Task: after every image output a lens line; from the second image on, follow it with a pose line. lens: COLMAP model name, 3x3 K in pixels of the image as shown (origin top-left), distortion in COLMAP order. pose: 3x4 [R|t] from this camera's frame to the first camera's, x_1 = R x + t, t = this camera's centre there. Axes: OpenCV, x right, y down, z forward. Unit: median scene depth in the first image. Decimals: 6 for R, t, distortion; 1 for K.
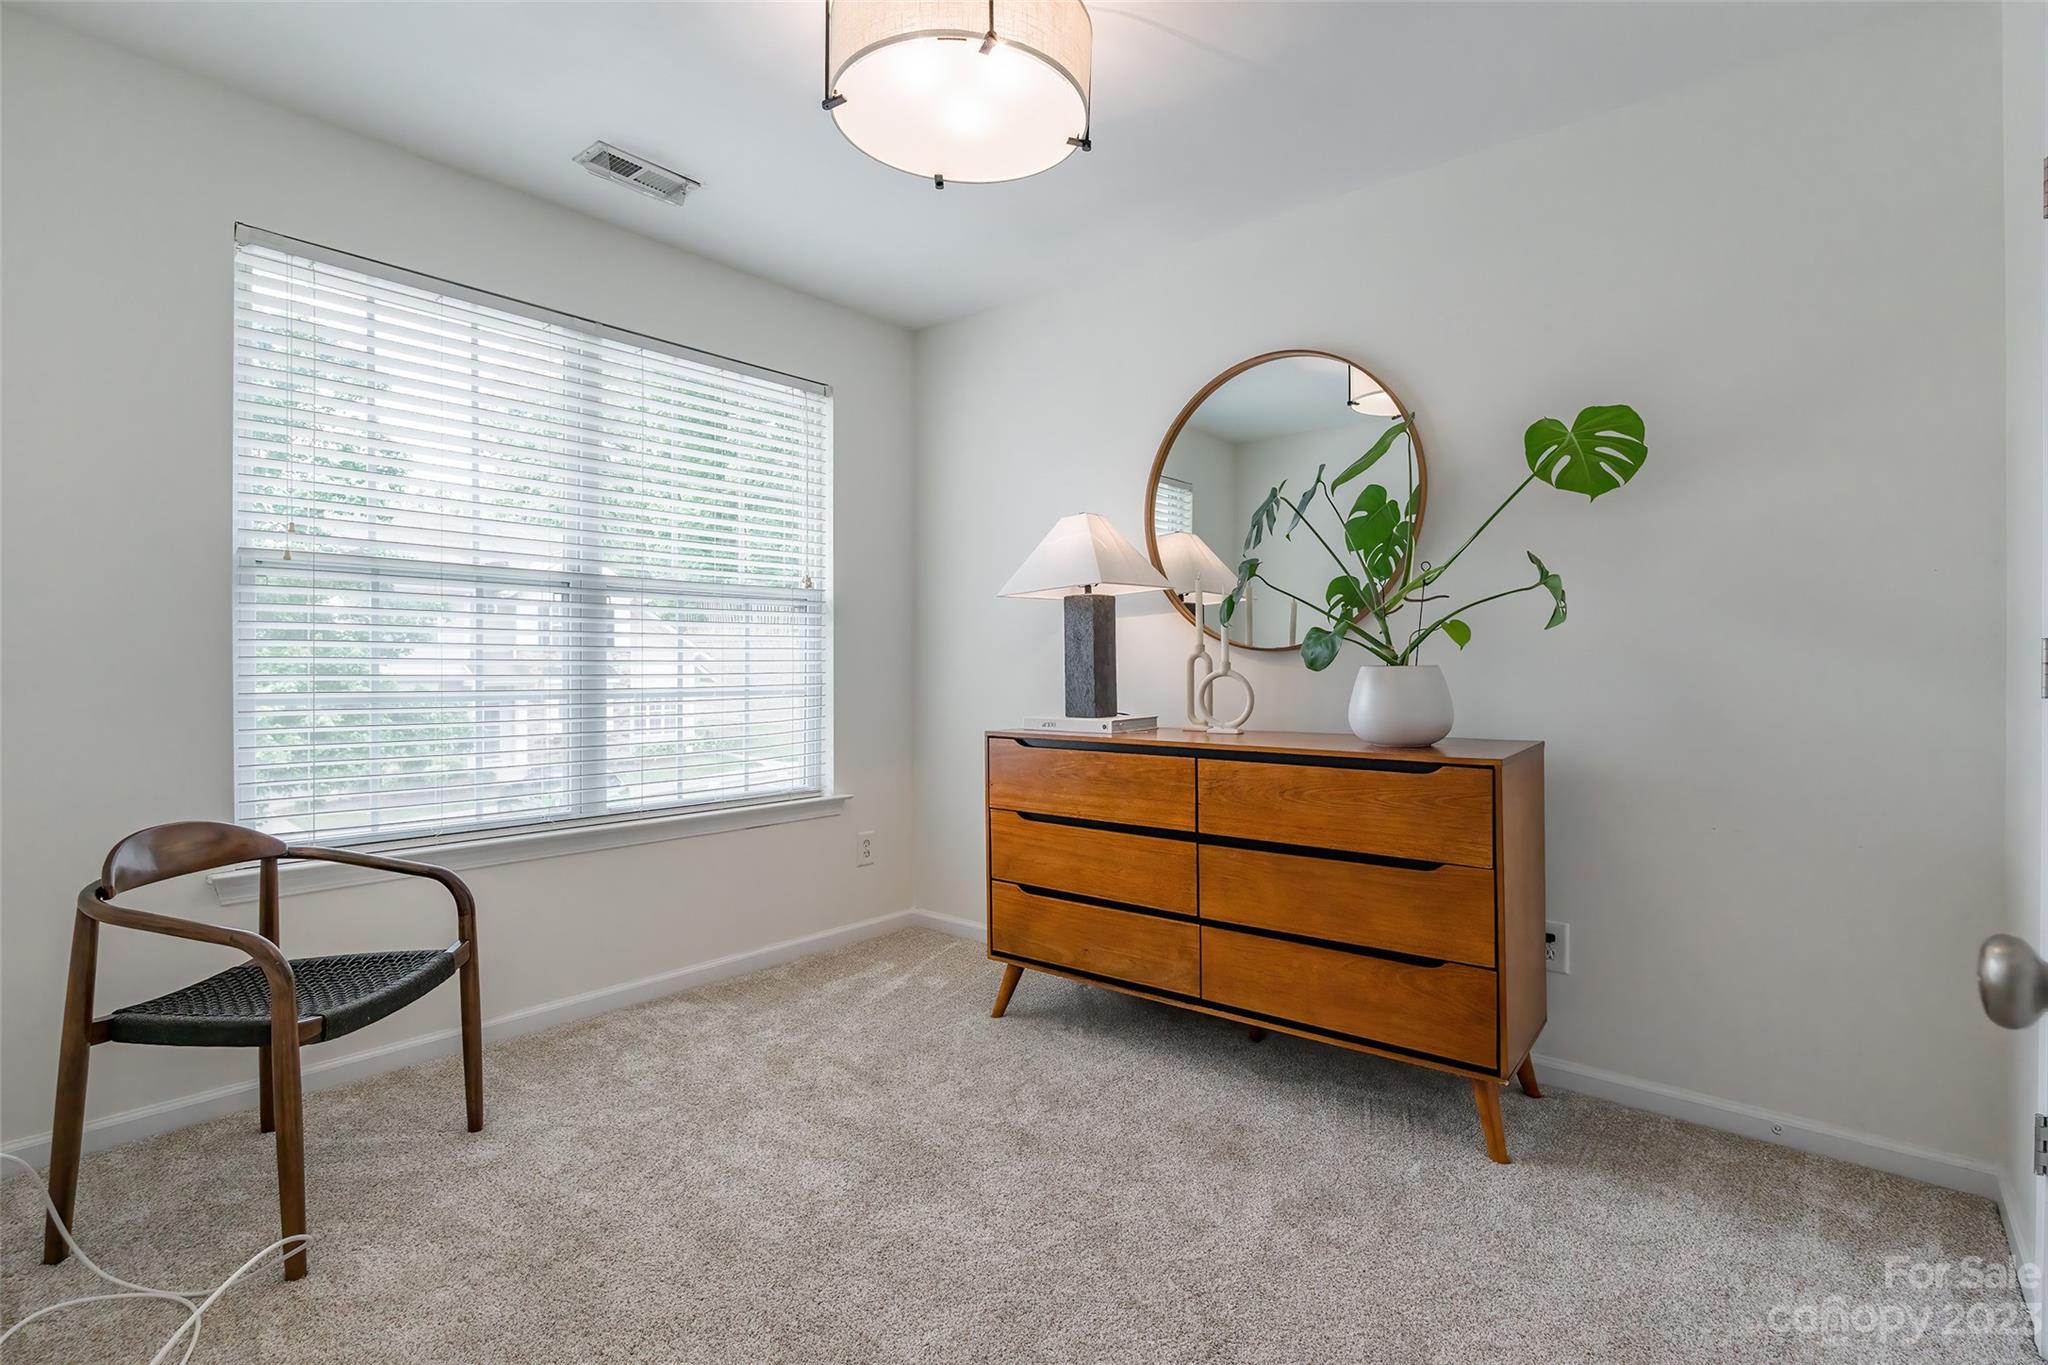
lens RADIAL K [[963.4, 0, 1008.9], [0, 963.4, 677.6], [0, 0, 1]] dist [-0.006409, -0.001824]
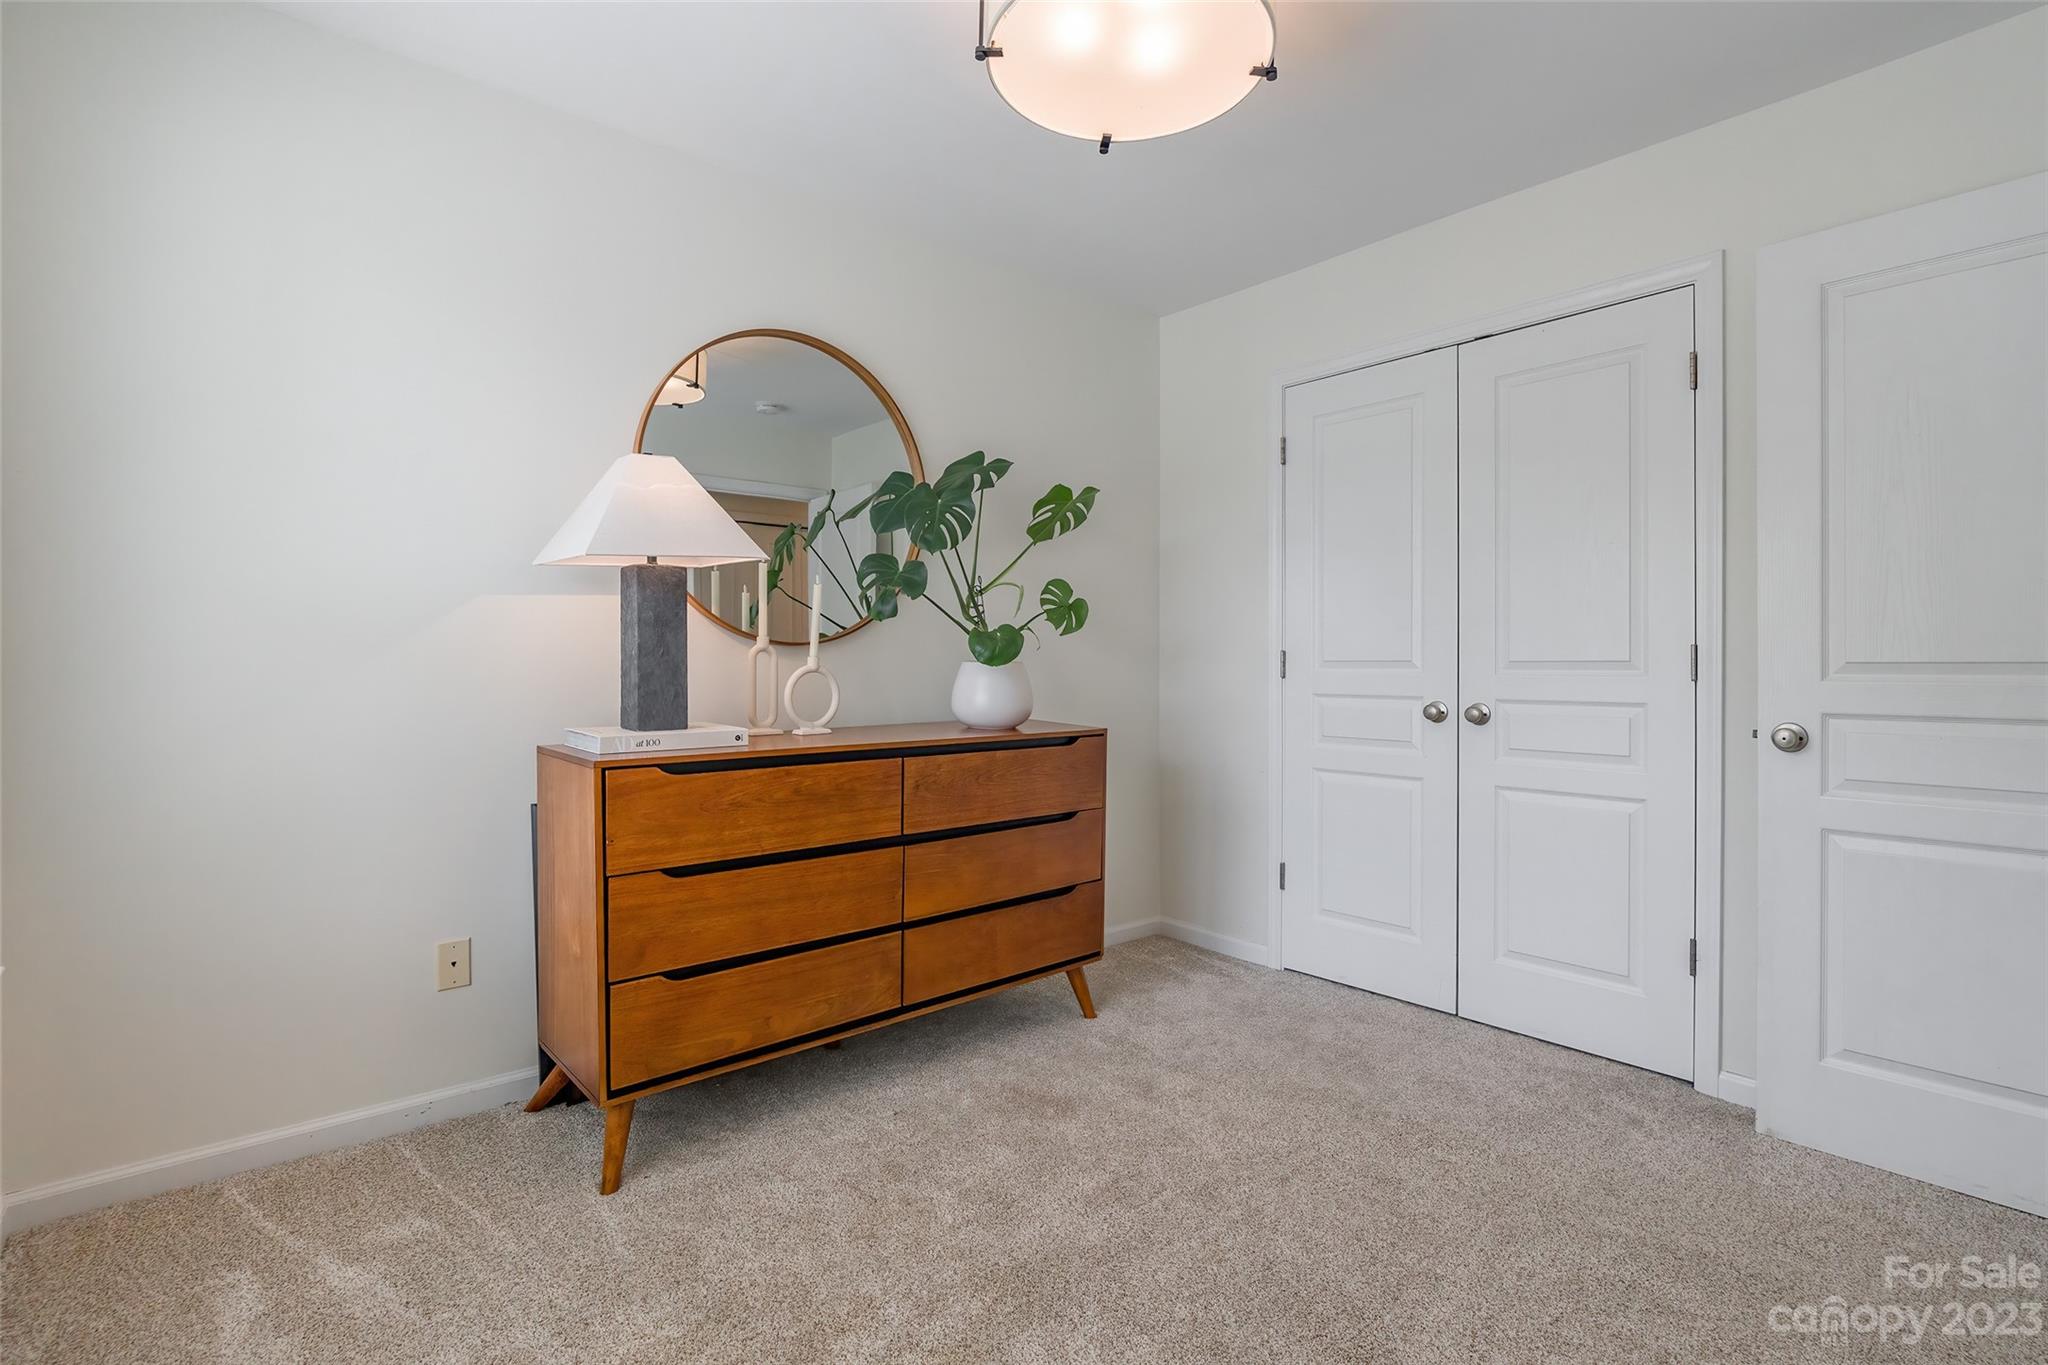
lens RADIAL K [[963.4, 0, 1009.5], [0, 963.4, 674.3], [0, 0, 1]] dist [-0.006409, -0.001824]
pose [[0.159418, -0.009872, 0.987162, -0.724597], [0.009215, 0.999921, 0.008512, -0.006863], [-0.987168, 0.007739, 0.159496, 0.728680]]
